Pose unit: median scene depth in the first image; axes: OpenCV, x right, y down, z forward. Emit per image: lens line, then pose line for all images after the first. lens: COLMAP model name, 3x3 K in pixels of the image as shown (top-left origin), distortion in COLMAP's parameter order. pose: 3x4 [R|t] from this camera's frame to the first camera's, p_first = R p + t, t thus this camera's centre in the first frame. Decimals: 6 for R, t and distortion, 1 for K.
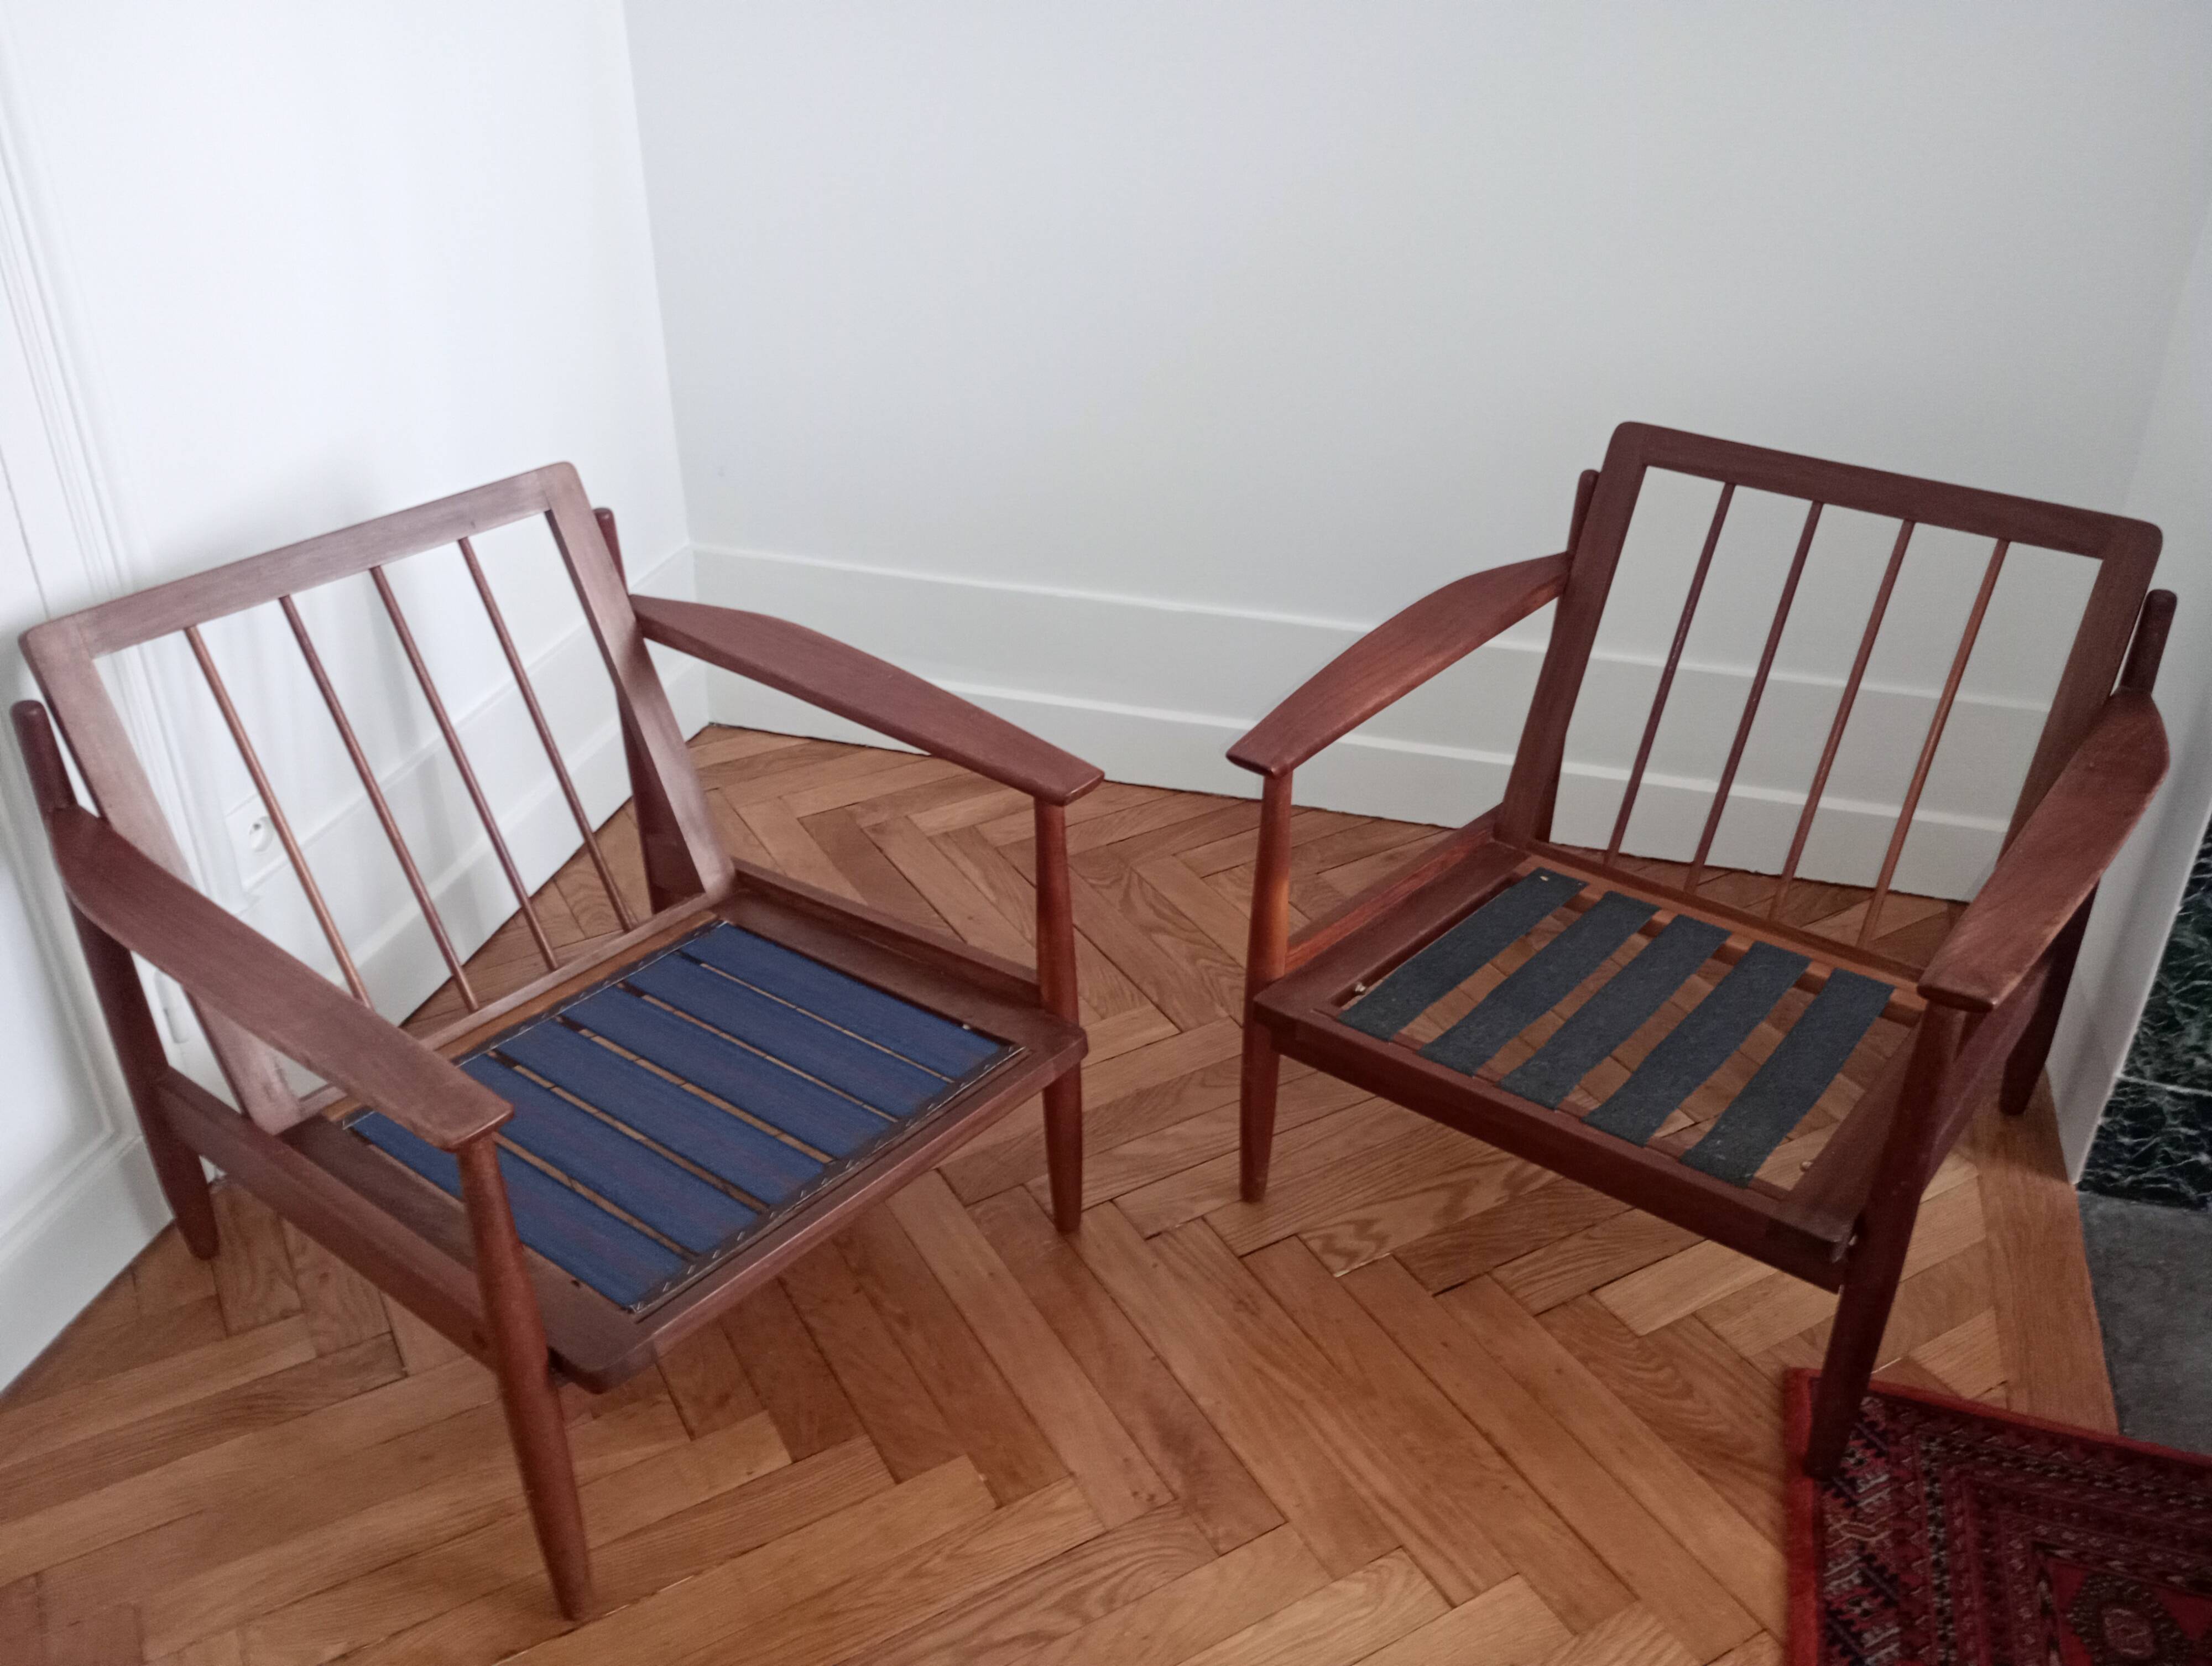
lens RADIAL K [[1845.6, 0, 1101.0], [0, 1845.6, 830.6], [0, 0, 1]] dist [0.059419, -0.081966]
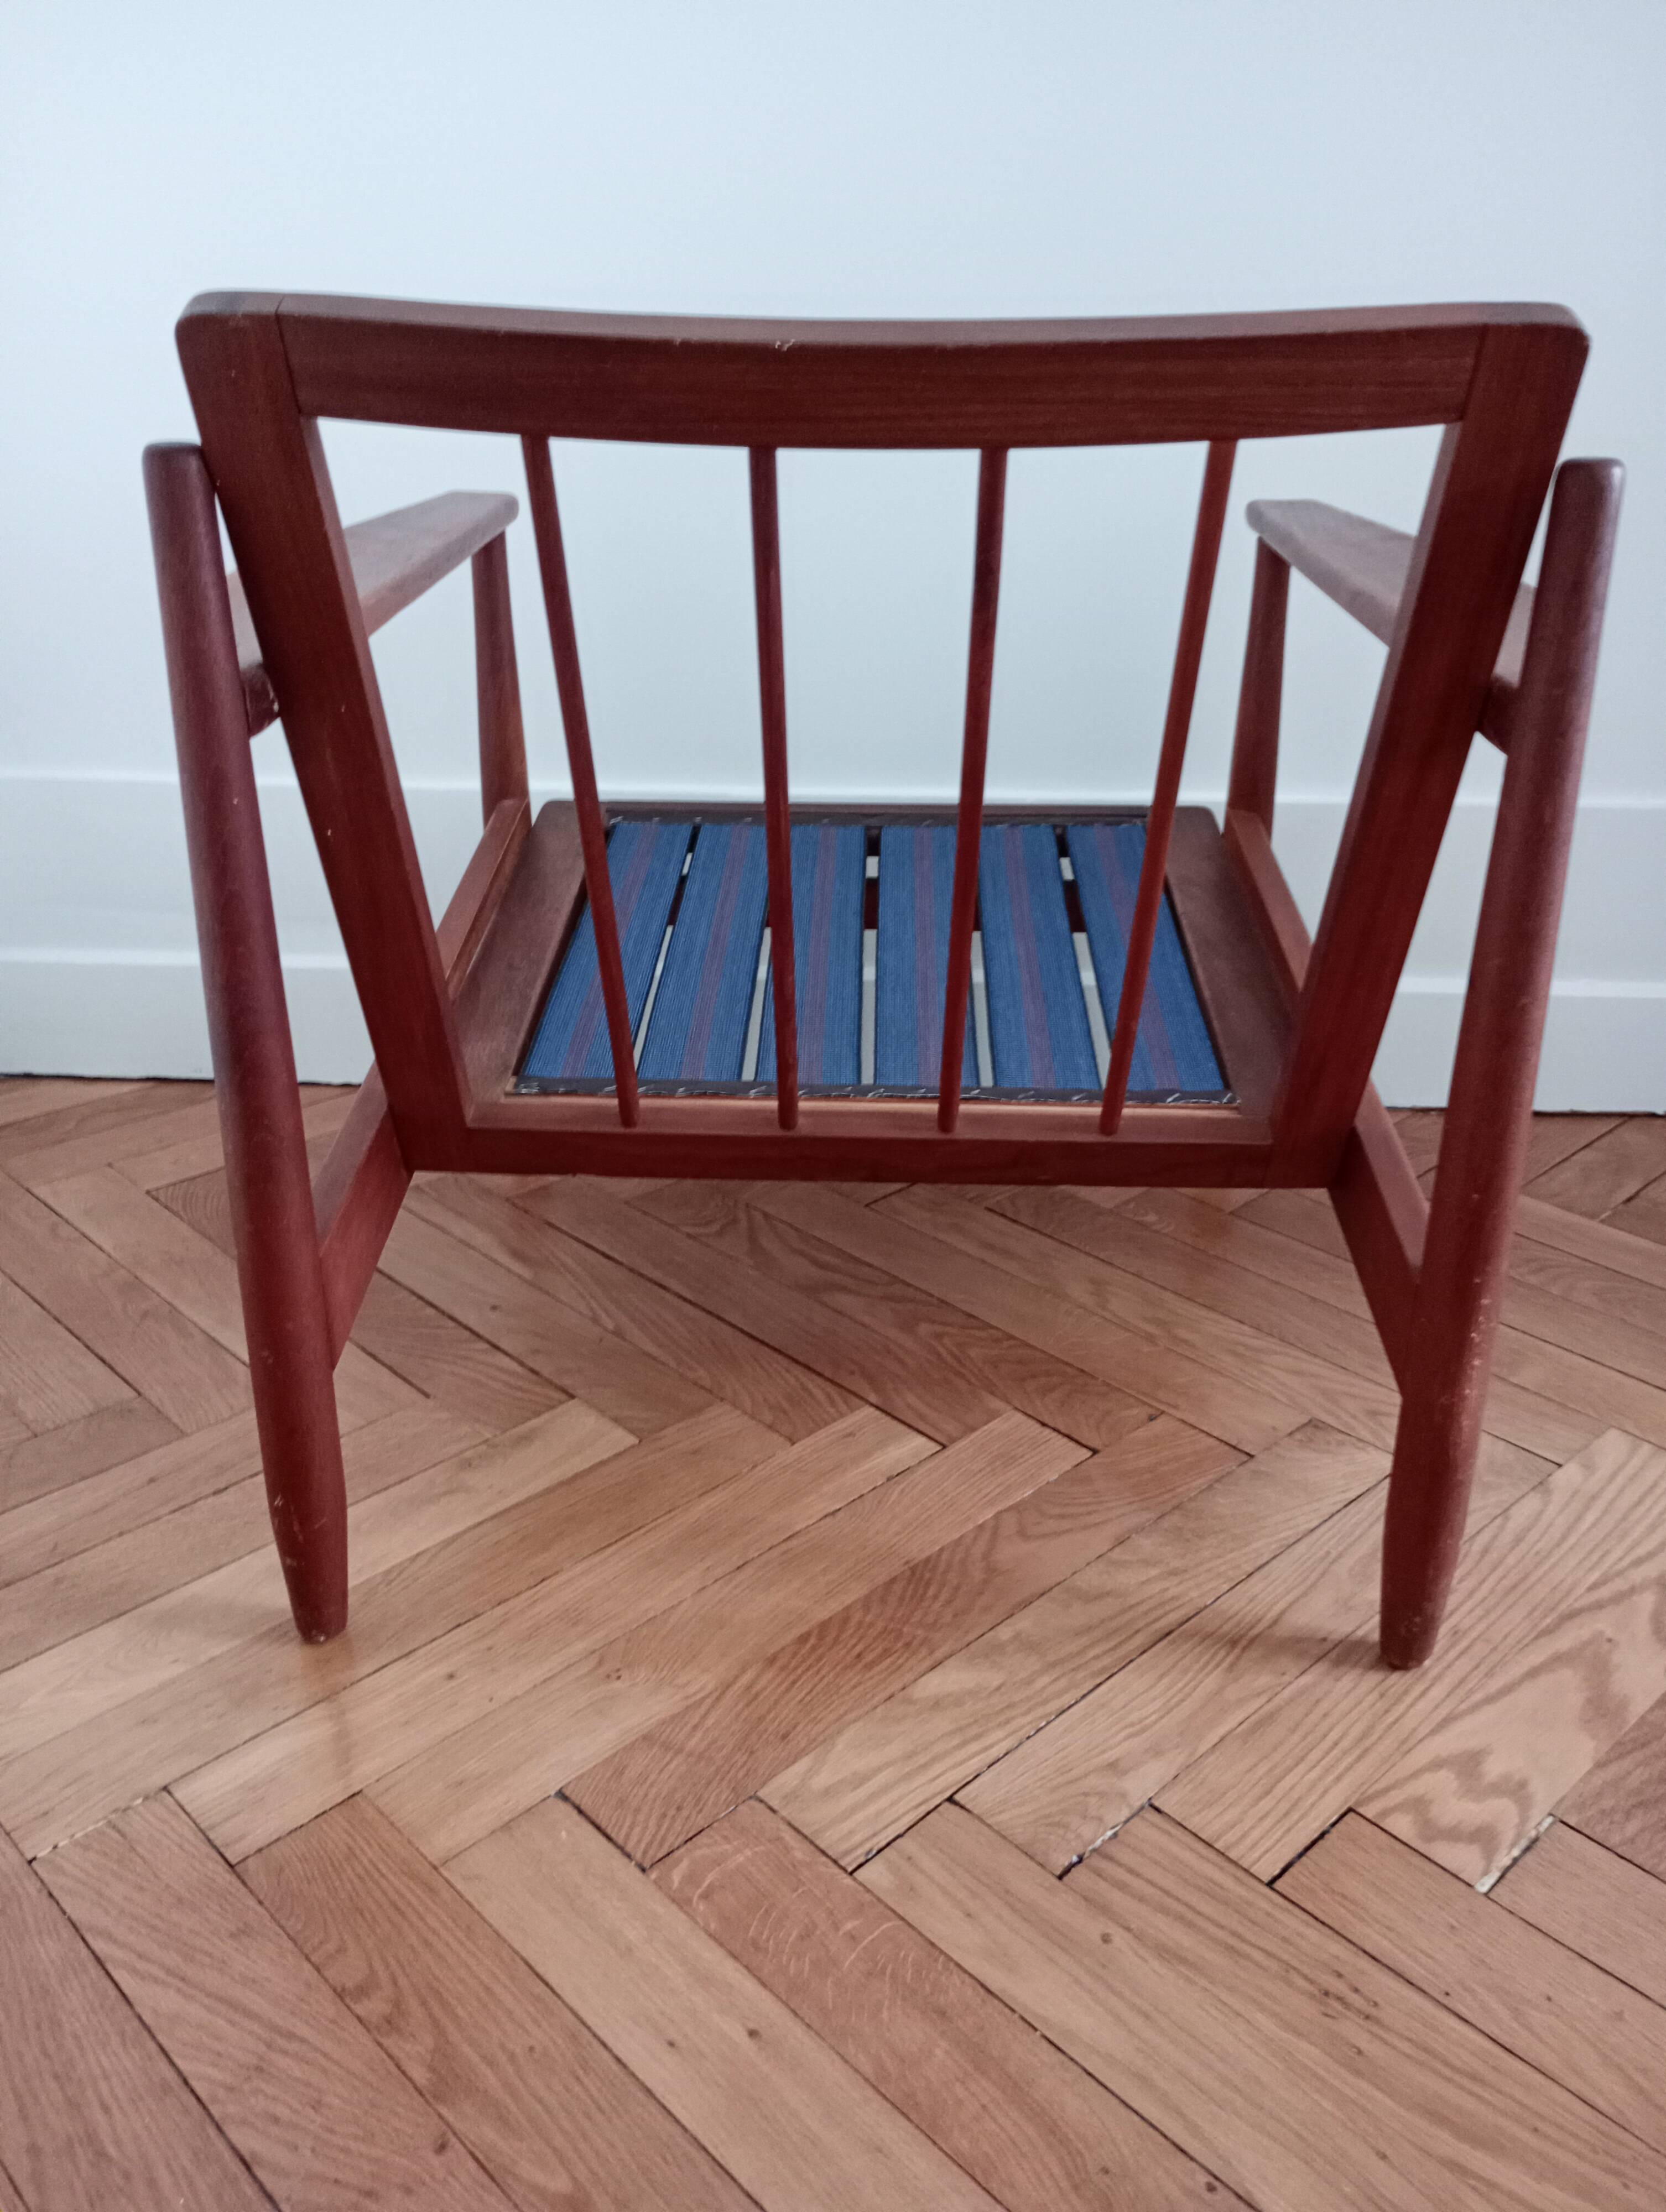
lens RADIAL K [[1845.6, 0, 831.7], [0, 1845.6, 1116.9], [0, 0, 1]] dist [0.059419, -0.081966]
pose [[0.970926, -0.091101, 0.221369, -0.114979], [0.116188, 0.987866, -0.103059, 0.075866], [-0.209294, 0.125783, 0.969729, 0.542622]]
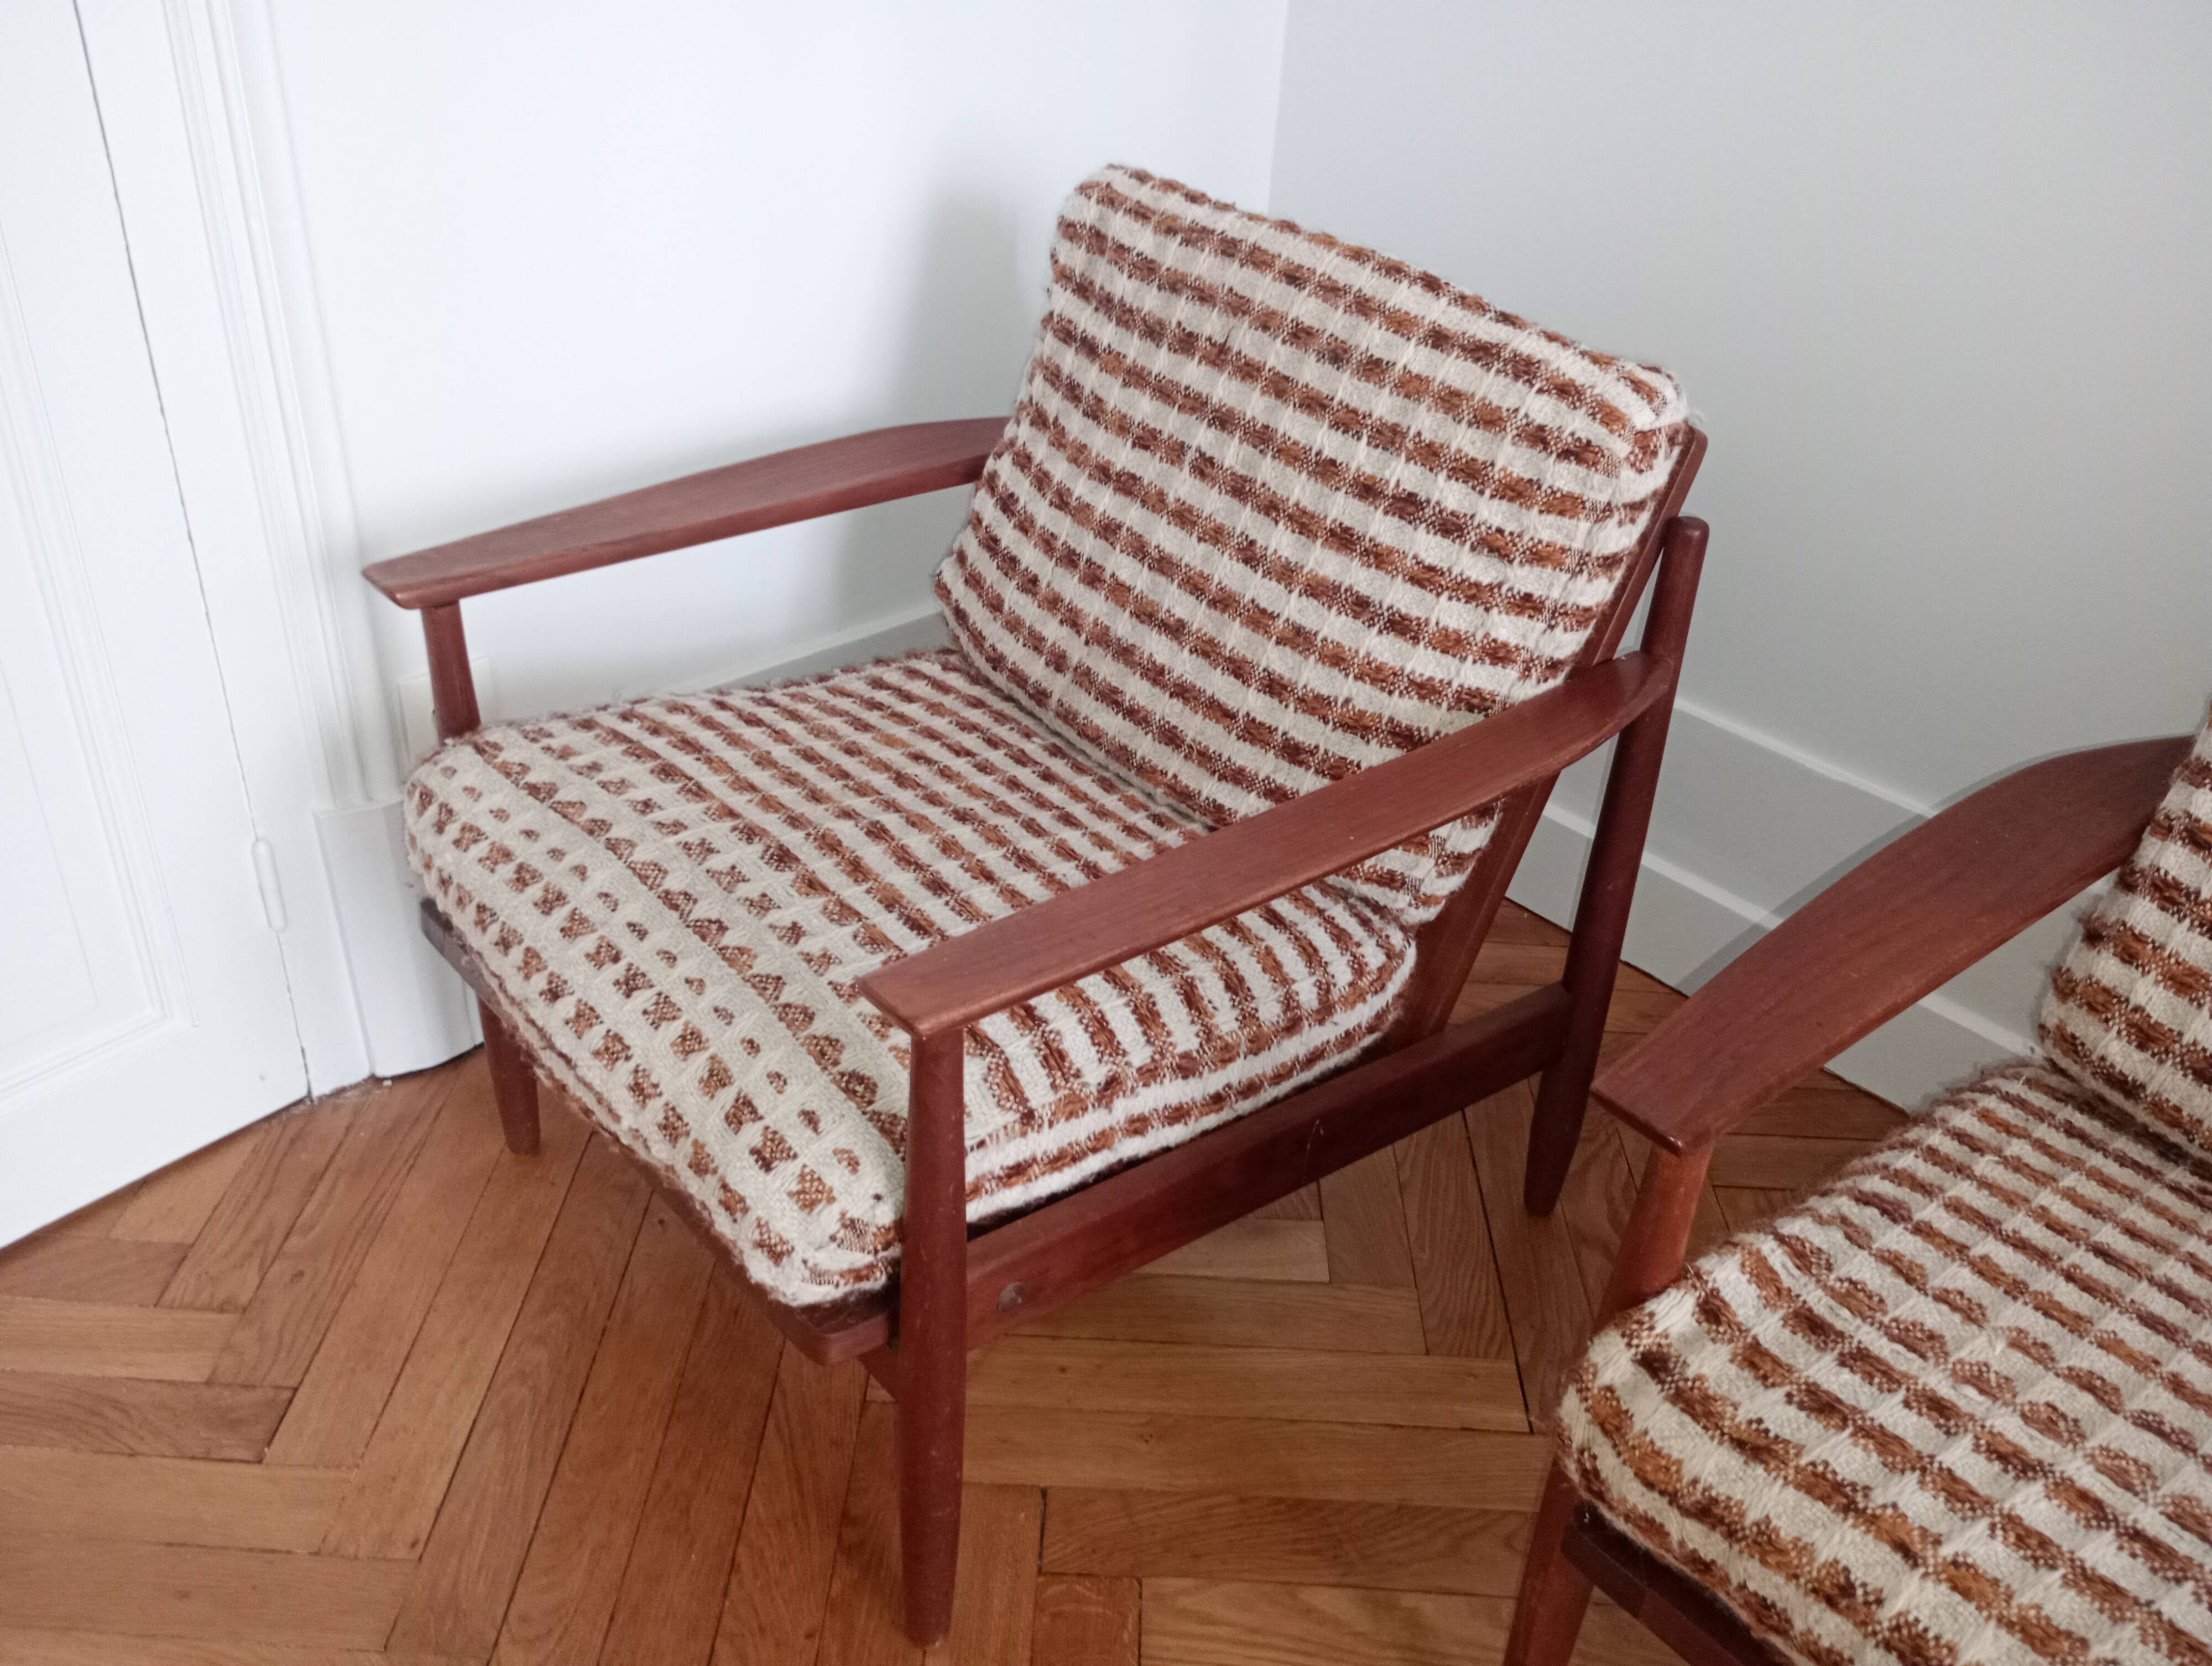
lens RADIAL K [[1845.6, 0, 1098.8], [0, 1845.6, 825.3], [0, 0, 1]] dist [0.059419, -0.081966]
pose [[0.849785, 0.308891, -0.427144, 0.143702], [-0.304464, 0.949105, 0.080631, -0.104815], [0.430311, 0.061531, 0.900581, 0.419948]]
